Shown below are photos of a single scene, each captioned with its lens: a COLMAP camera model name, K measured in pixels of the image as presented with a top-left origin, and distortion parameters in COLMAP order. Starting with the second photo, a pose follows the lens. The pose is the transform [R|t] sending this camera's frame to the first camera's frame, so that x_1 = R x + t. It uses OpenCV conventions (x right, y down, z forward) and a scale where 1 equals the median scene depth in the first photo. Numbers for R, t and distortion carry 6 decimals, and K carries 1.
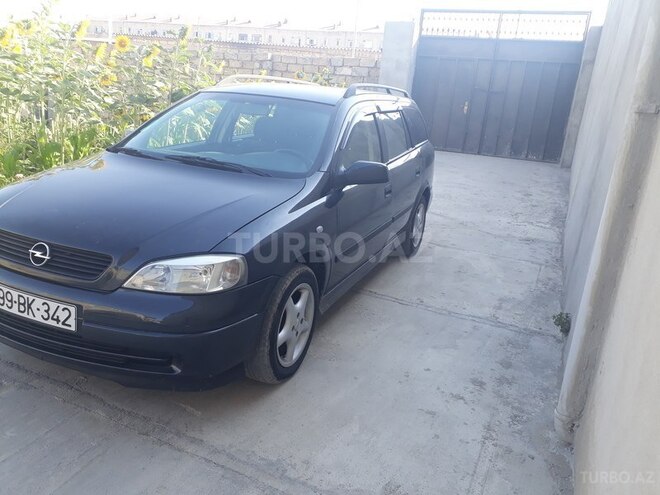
lens RADIAL K [[532.1, 0, 330.0], [0, 532.1, 247.5], [0, 0, 1]] dist [0.020354, -0.014991]
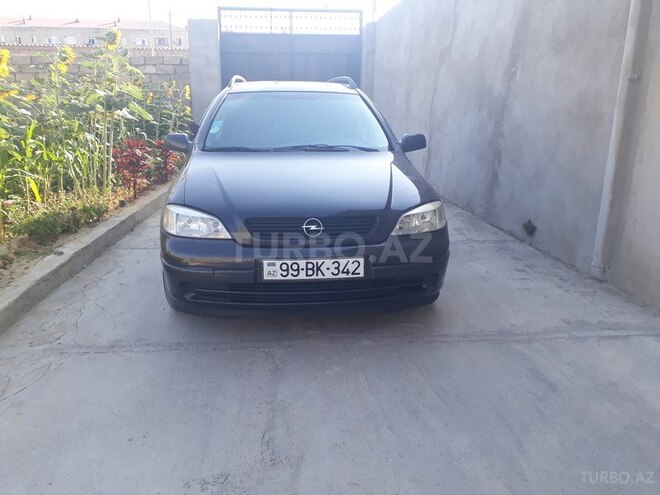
lens RADIAL K [[532.1, 0, 330.0], [0, 532.1, 247.5], [0, 0, 1]] dist [0.020354, -0.014991]
pose [[0.867213, -0.204689, 0.453920, -0.776626], [0.199364, 0.978077, 0.060165, -0.004815], [-0.456284, 0.038319, 0.889009, -0.077309]]
